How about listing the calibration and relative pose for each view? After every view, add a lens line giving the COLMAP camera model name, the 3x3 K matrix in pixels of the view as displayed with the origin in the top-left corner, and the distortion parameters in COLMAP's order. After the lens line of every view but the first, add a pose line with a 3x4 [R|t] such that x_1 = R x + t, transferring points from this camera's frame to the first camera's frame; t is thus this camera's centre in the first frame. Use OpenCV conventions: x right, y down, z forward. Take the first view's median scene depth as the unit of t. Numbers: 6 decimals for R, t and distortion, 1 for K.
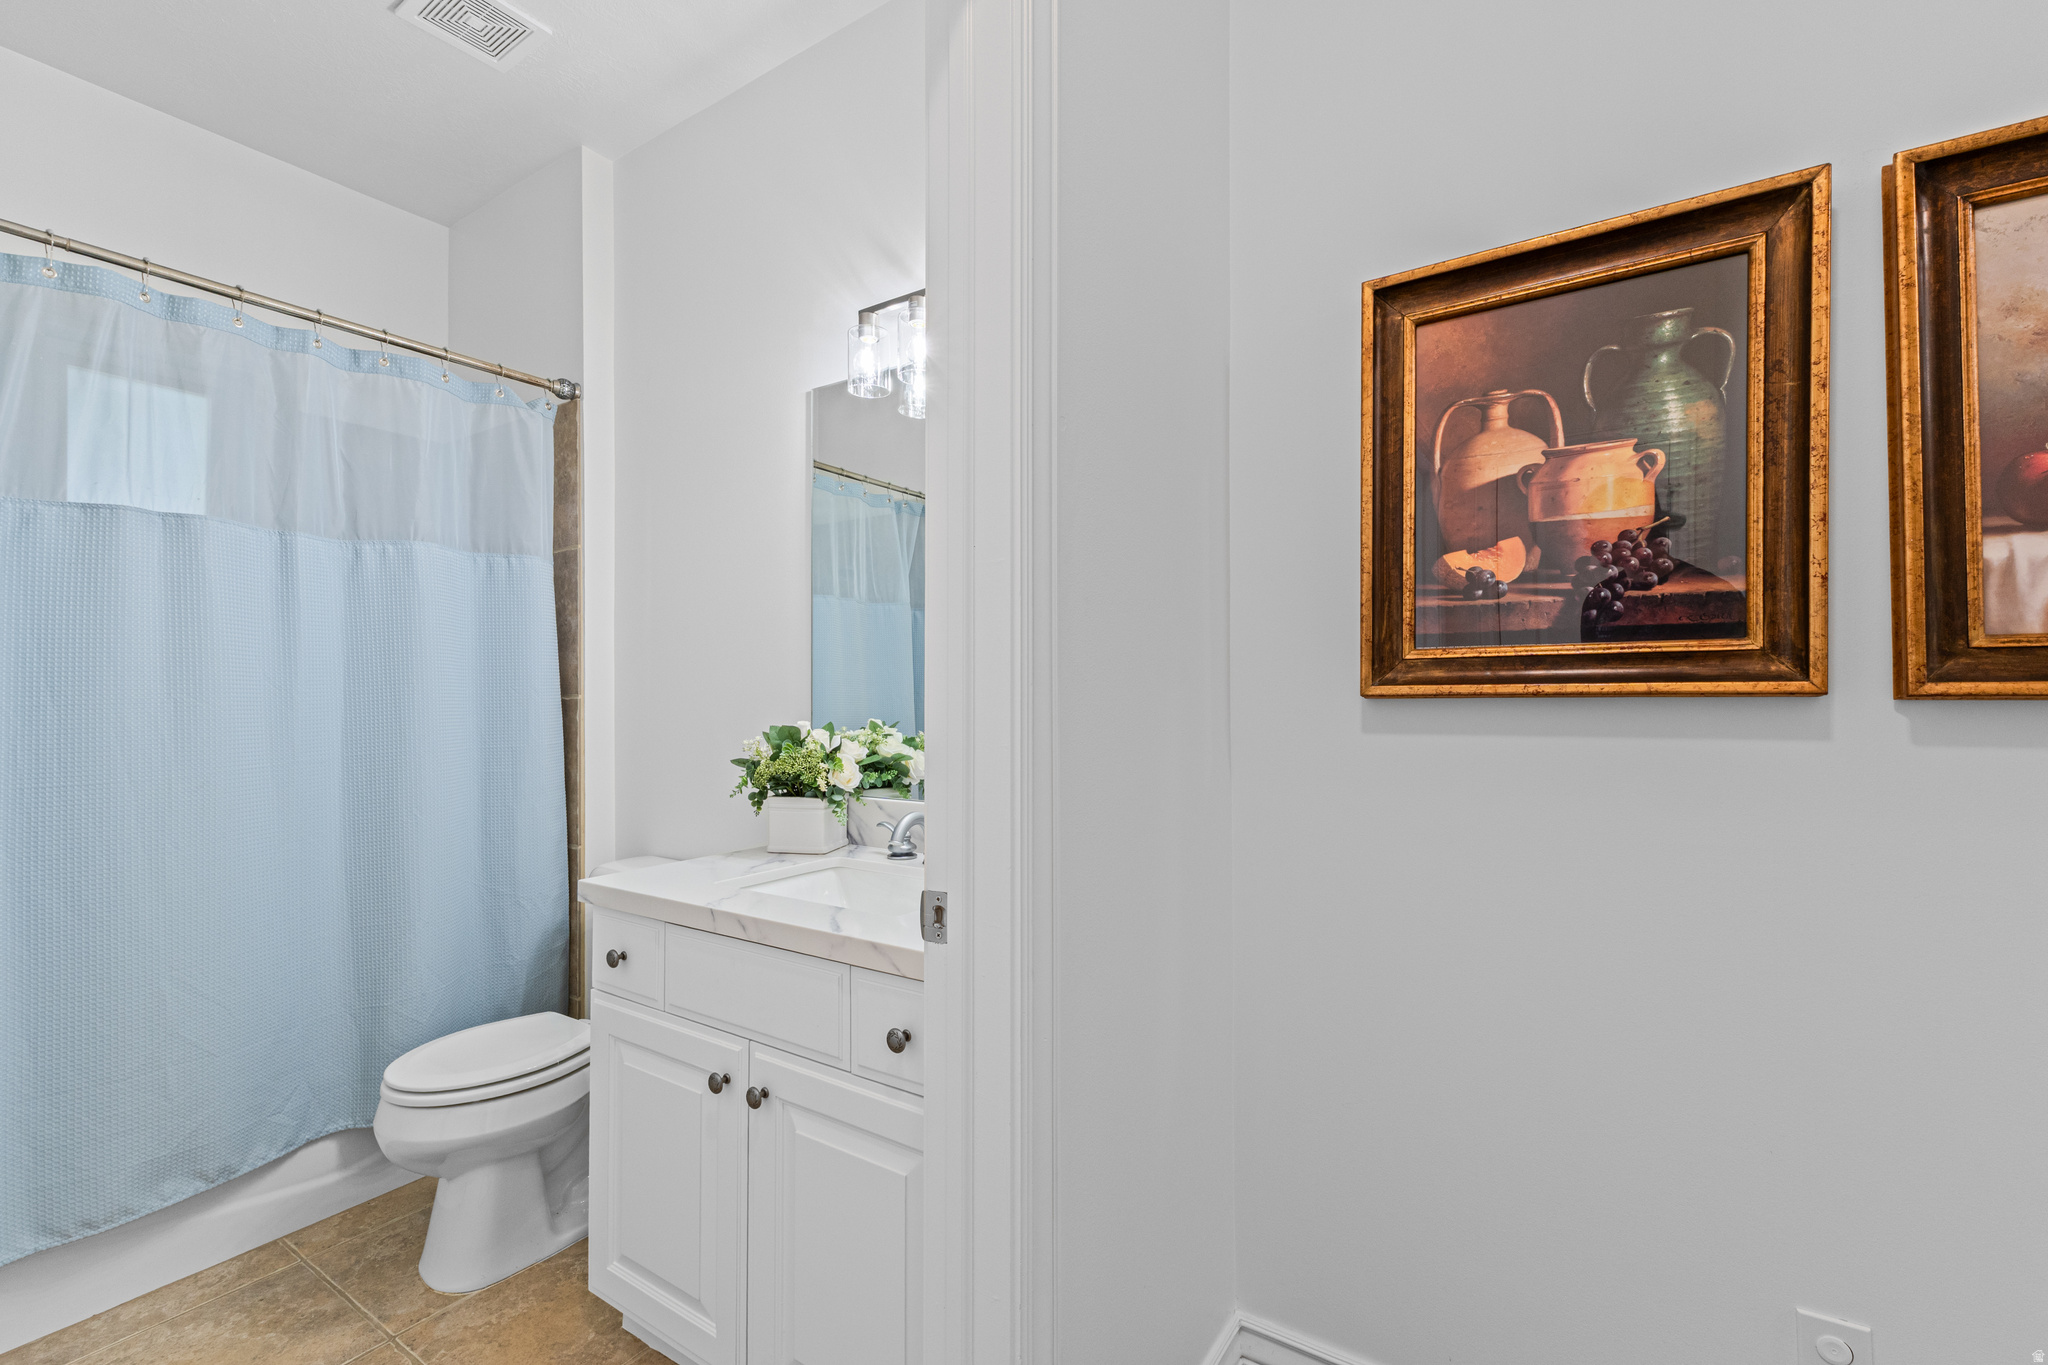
lens RADIAL K [[880.9, 0, 1037.7], [0, 880.9, 680.8], [0, 0, 1]] dist [0.013092, -0.002125]
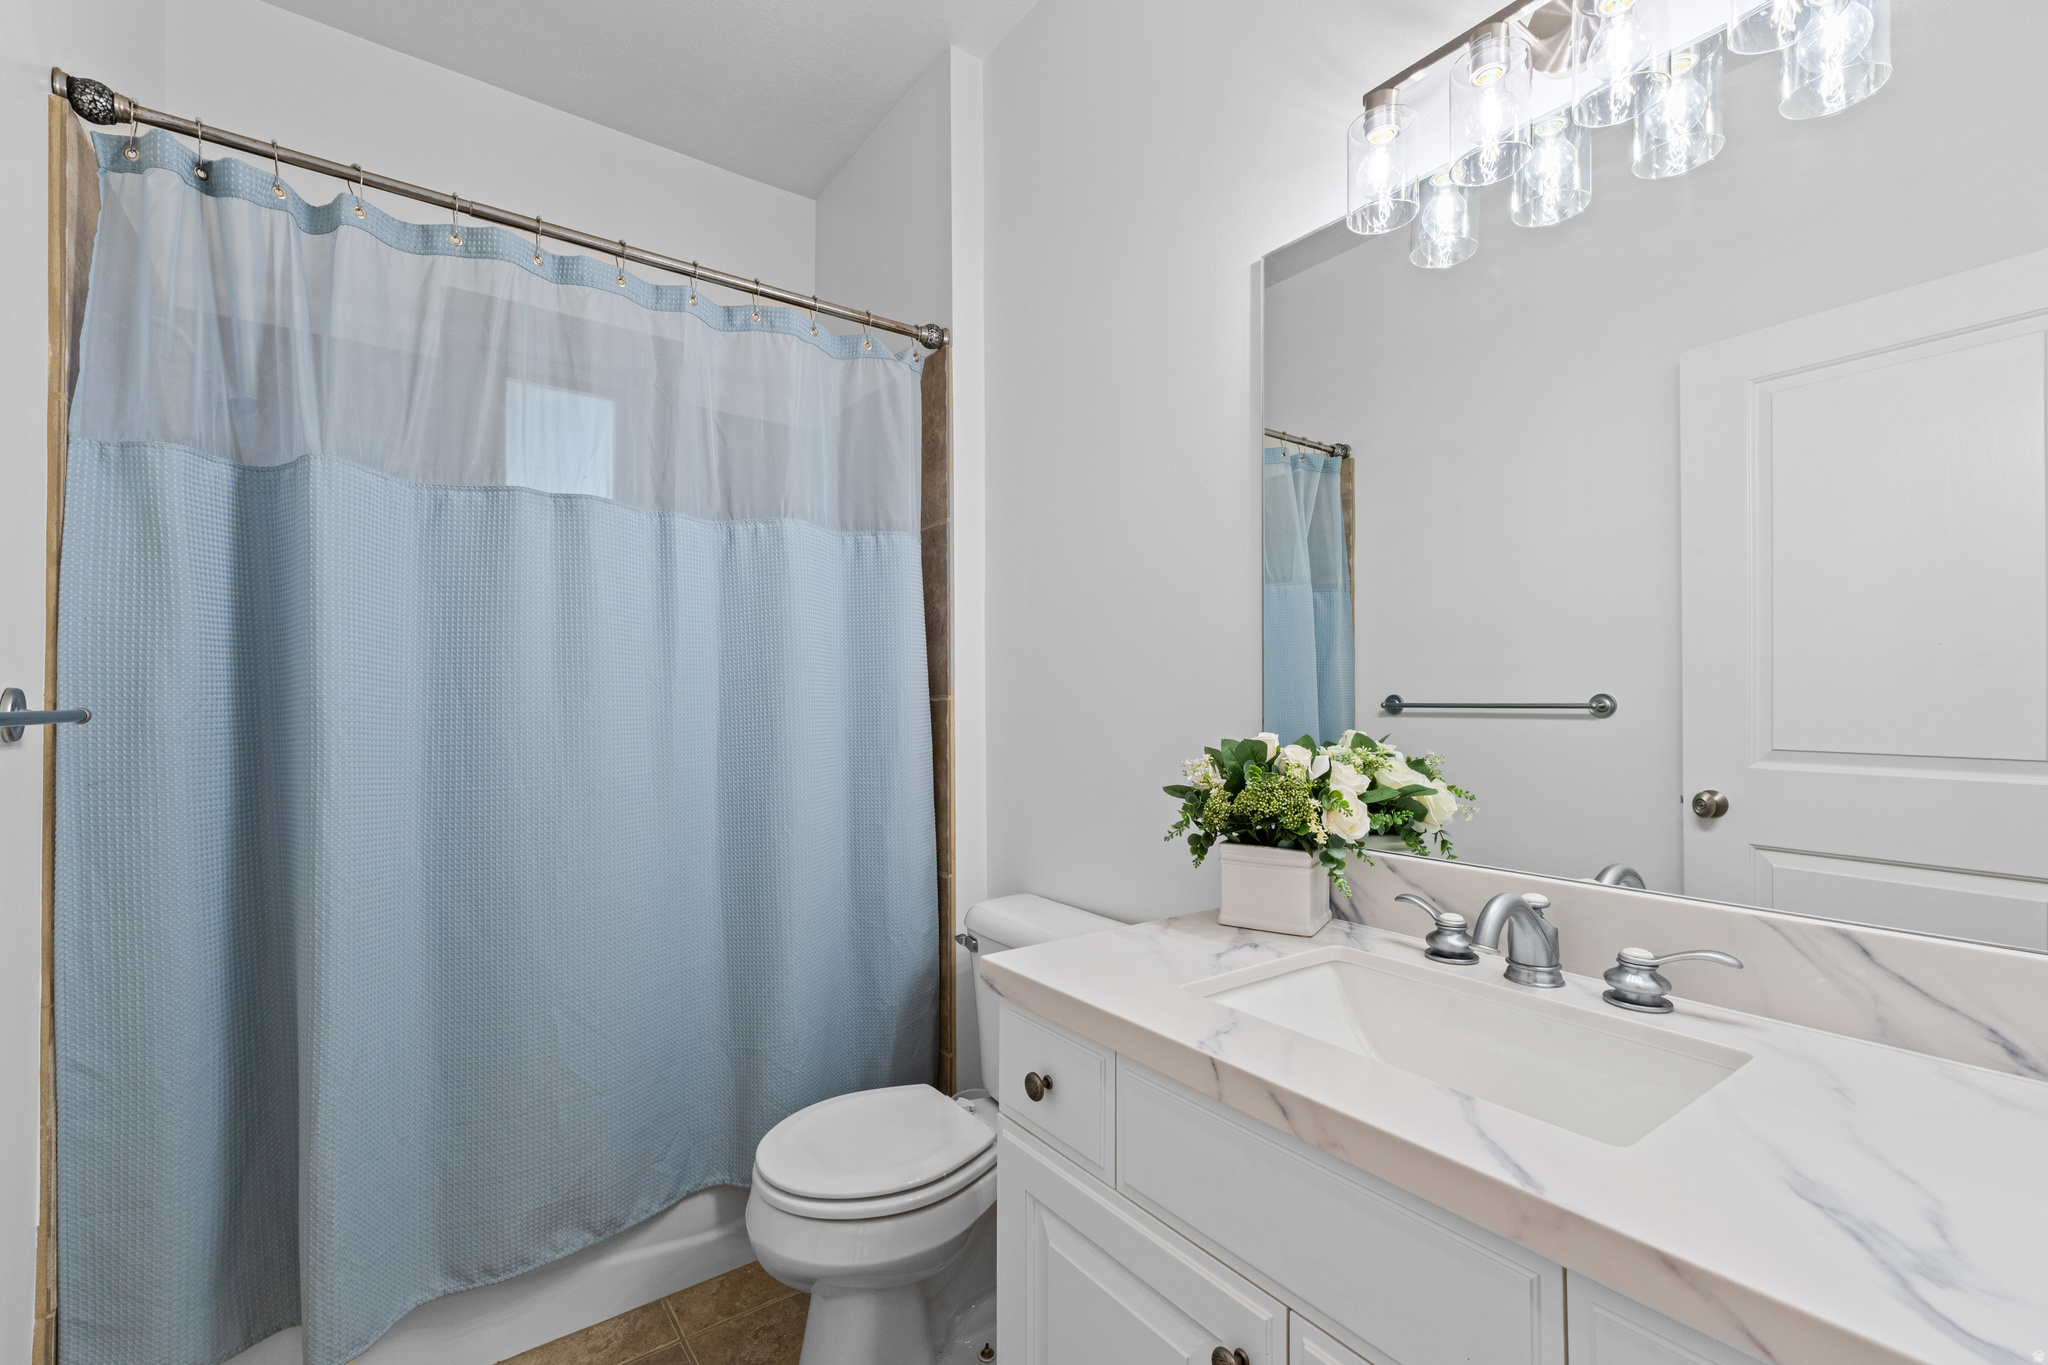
lens RADIAL K [[880.9, 0, 1015.0], [0, 880.9, 690.2], [0, 0, 1]] dist [0.013092, -0.002125]
pose [[0.935838, -0.000820, -0.352429, -0.205856], [0.002352, 0.999990, 0.003920, 0.009641], [0.352423, -0.004497, 0.935830, 0.295716]]
